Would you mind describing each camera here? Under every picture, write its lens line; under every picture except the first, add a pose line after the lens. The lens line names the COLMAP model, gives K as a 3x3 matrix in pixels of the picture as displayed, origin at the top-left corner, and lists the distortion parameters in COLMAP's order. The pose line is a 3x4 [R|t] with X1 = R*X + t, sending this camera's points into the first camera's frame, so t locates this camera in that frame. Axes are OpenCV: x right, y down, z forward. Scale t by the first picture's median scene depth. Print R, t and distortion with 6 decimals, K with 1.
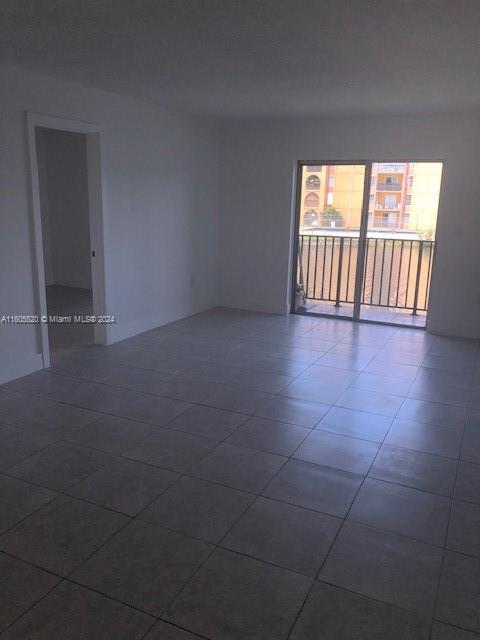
lens RADIAL K [[525.2, 0, 238.5], [0, 525.2, 315.1], [0, 0, 1]] dist [-0.003765, 0.002122]
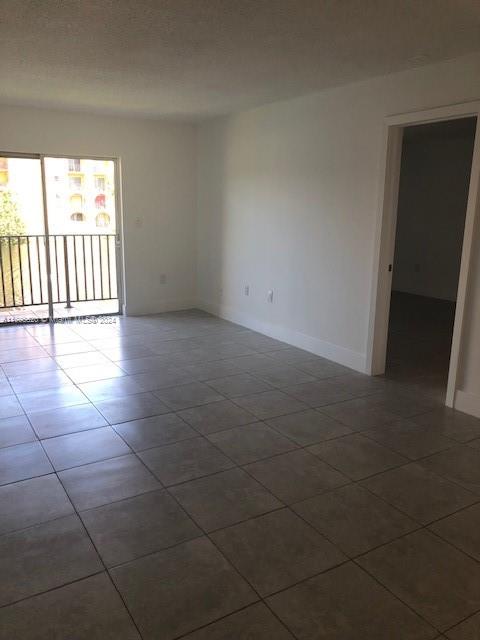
lens RADIAL K [[525.2, 0, 242.9], [0, 525.2, 326.8], [0, 0, 1]] dist [-0.003765, 0.002122]
pose [[0.534756, -0.200982, 0.820757, -0.407368], [0.167770, 0.977219, 0.129986, -0.048763], [-0.828184, 0.068187, 0.556293, 0.177355]]
